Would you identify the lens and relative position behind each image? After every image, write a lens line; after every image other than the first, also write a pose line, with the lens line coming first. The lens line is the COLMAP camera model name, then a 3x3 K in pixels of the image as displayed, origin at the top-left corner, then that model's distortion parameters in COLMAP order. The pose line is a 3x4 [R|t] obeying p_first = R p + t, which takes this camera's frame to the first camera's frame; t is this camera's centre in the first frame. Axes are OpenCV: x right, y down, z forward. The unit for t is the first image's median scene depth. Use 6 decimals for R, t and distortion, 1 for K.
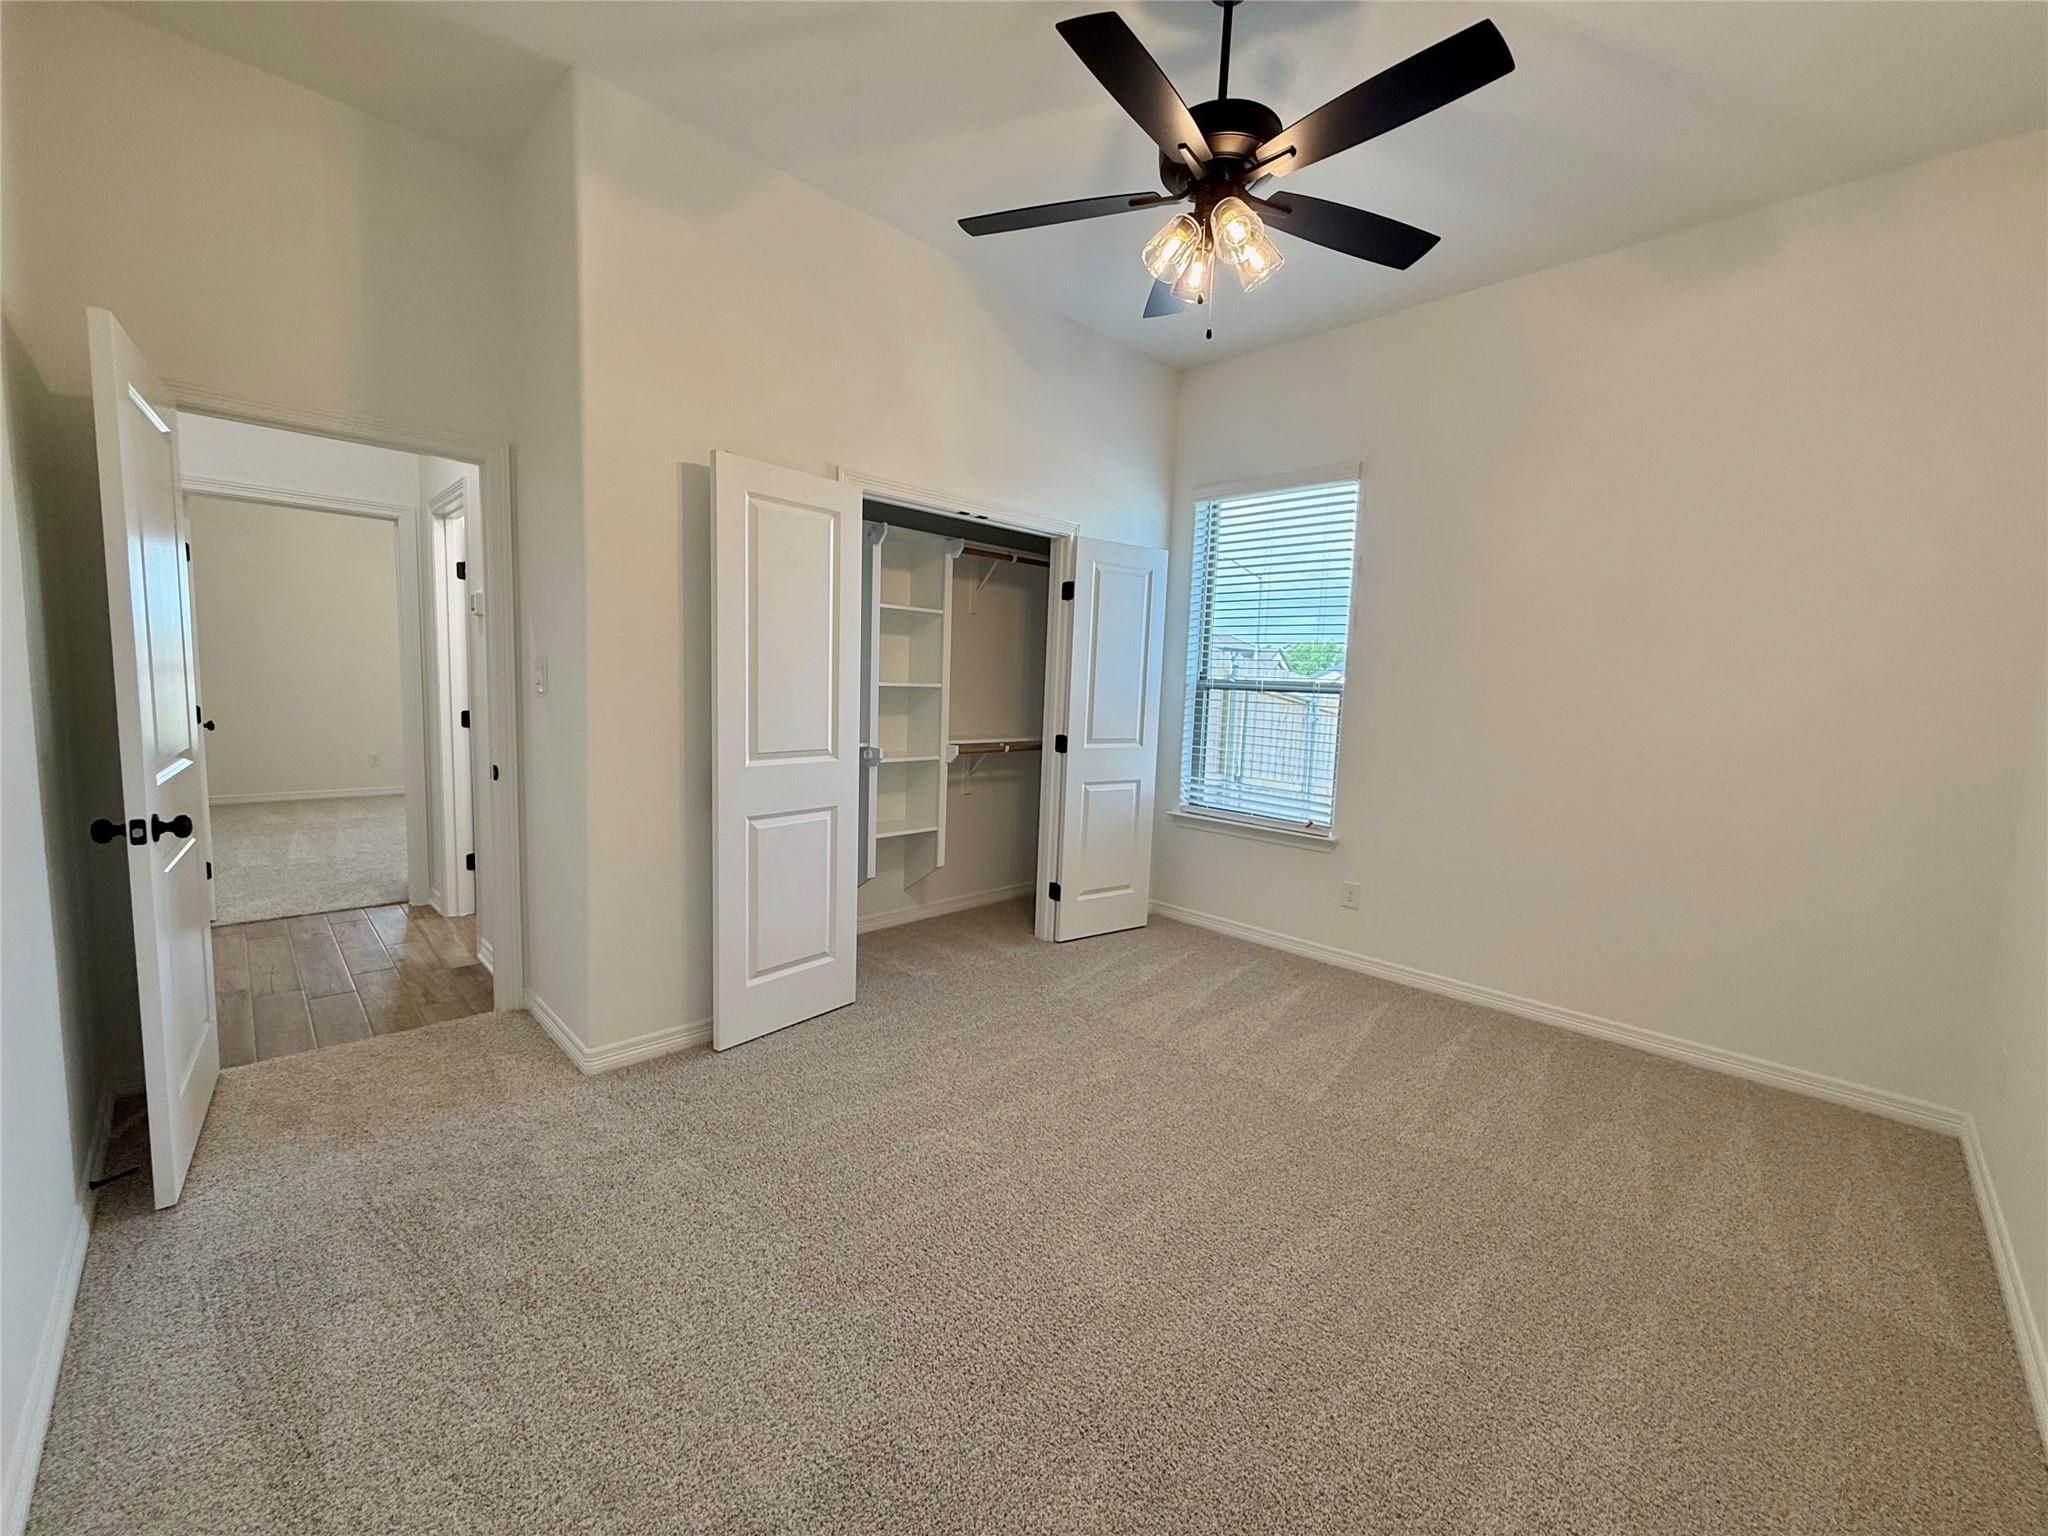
lens RADIAL K [[817.1, 0, 1022.3], [0, 817.1, 767.3], [0, 0, 1]] dist [-0.000218, -0.000077]
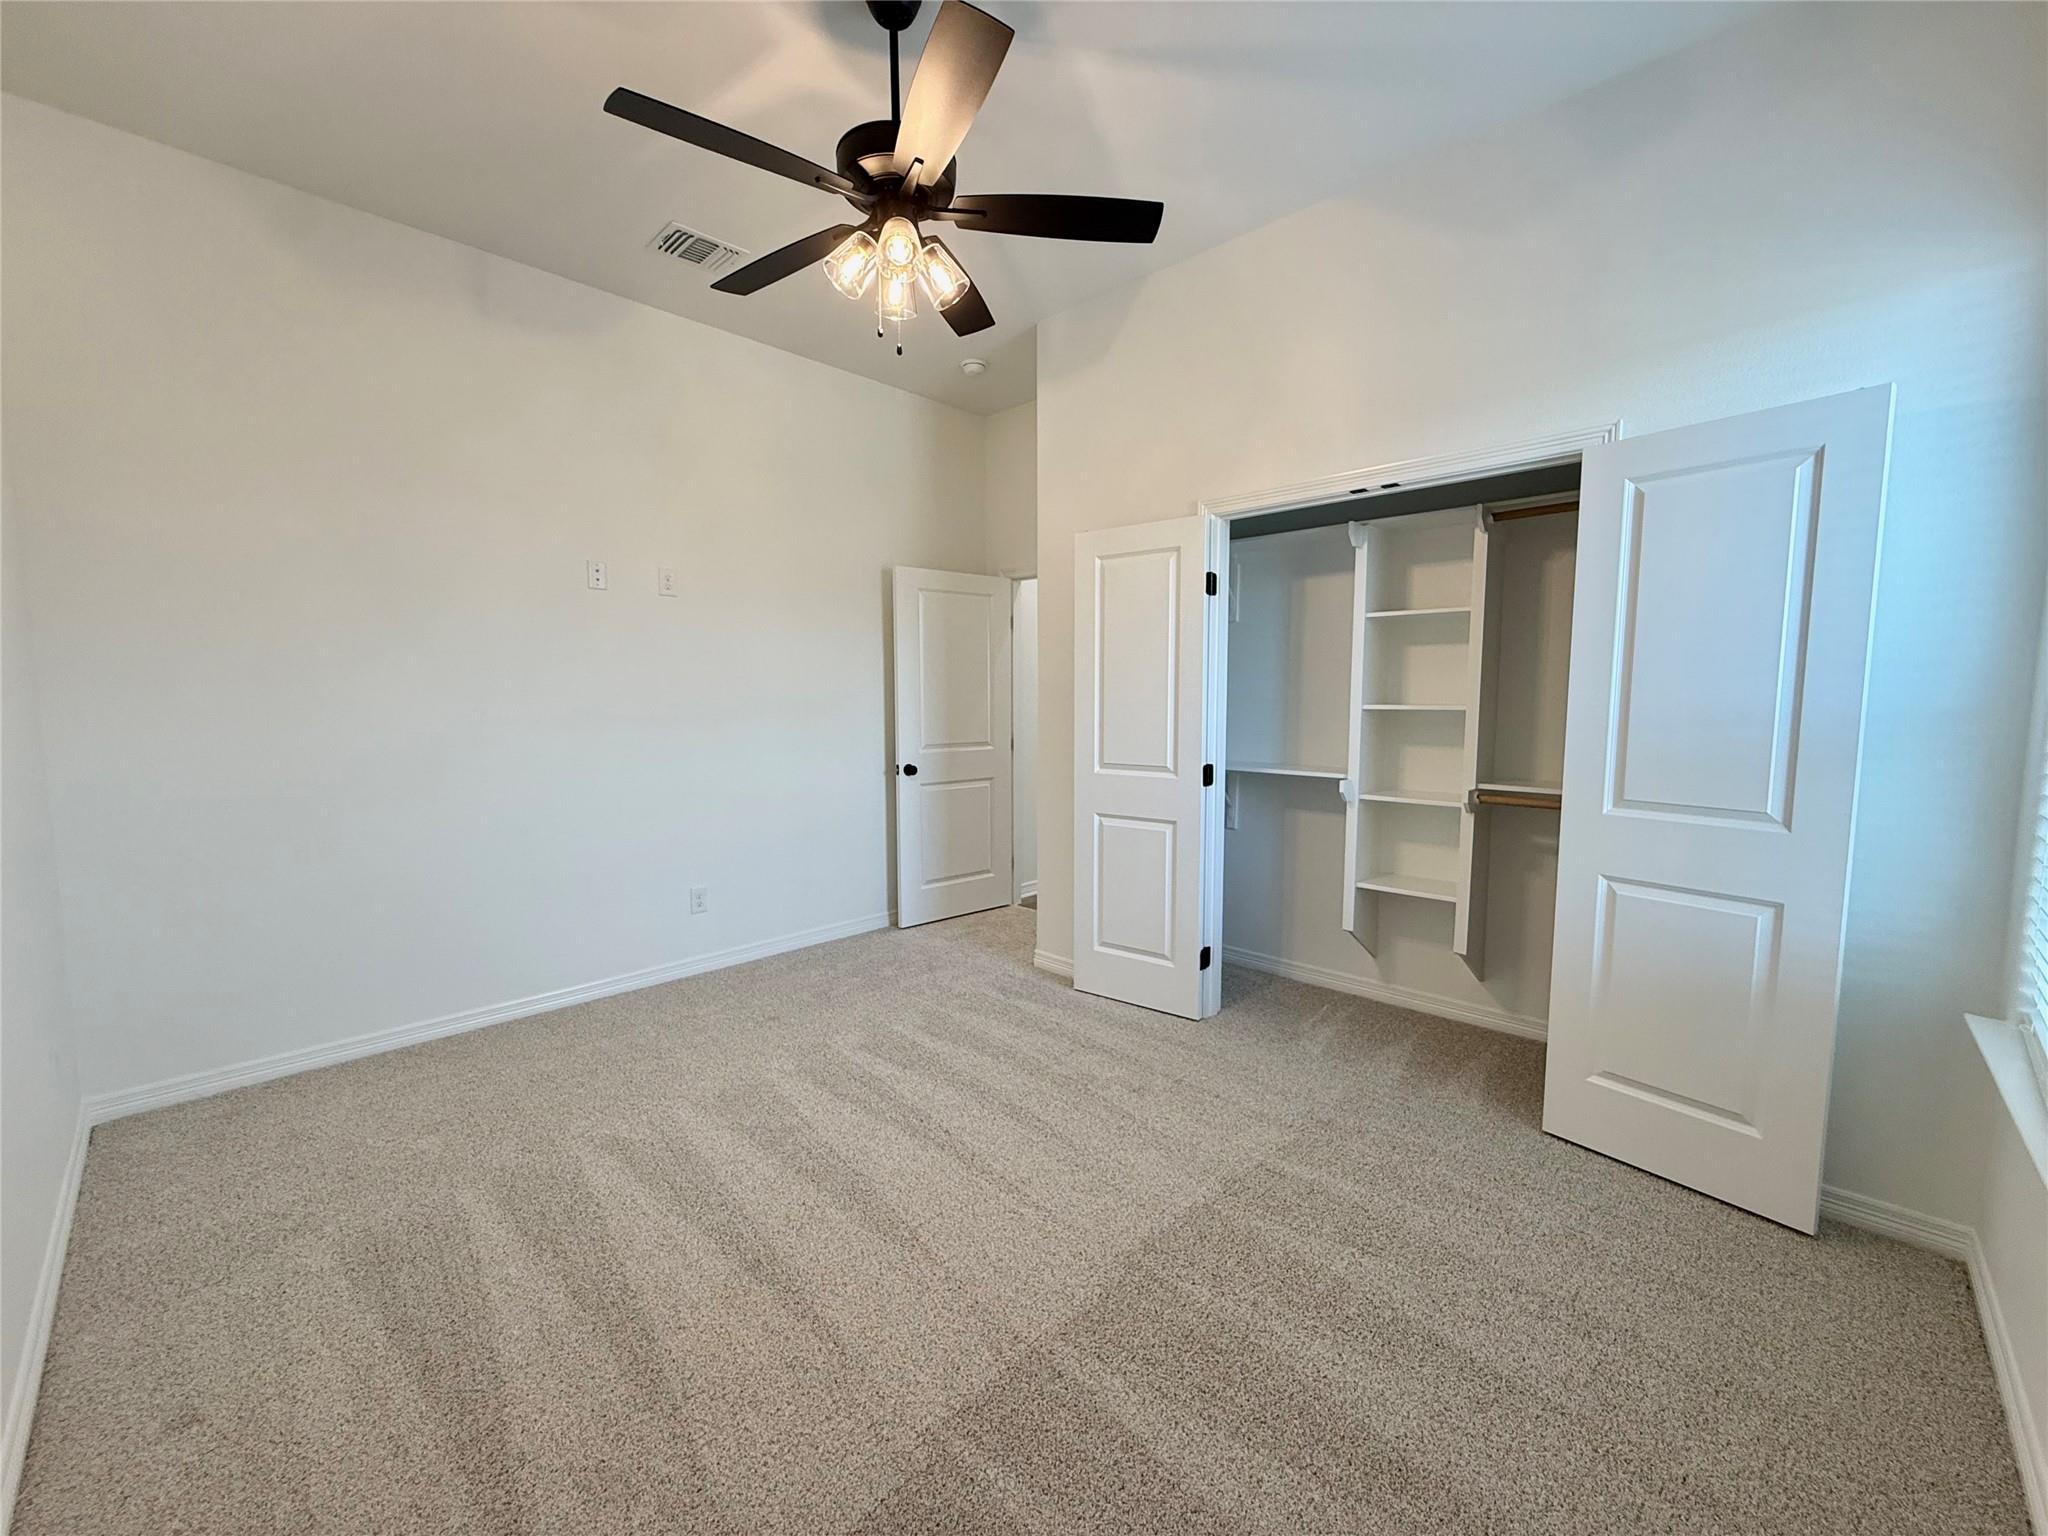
lens RADIAL K [[817.1, 0, 1022.3], [0, 817.1, 767.3], [0, 0, 1]] dist [-0.000218, -0.000077]
pose [[0.023477, 0.054911, -0.998215, 0.810361], [-0.104159, 0.993191, 0.052184, -0.055987], [0.994284, 0.102748, 0.029036, 0.750673]]
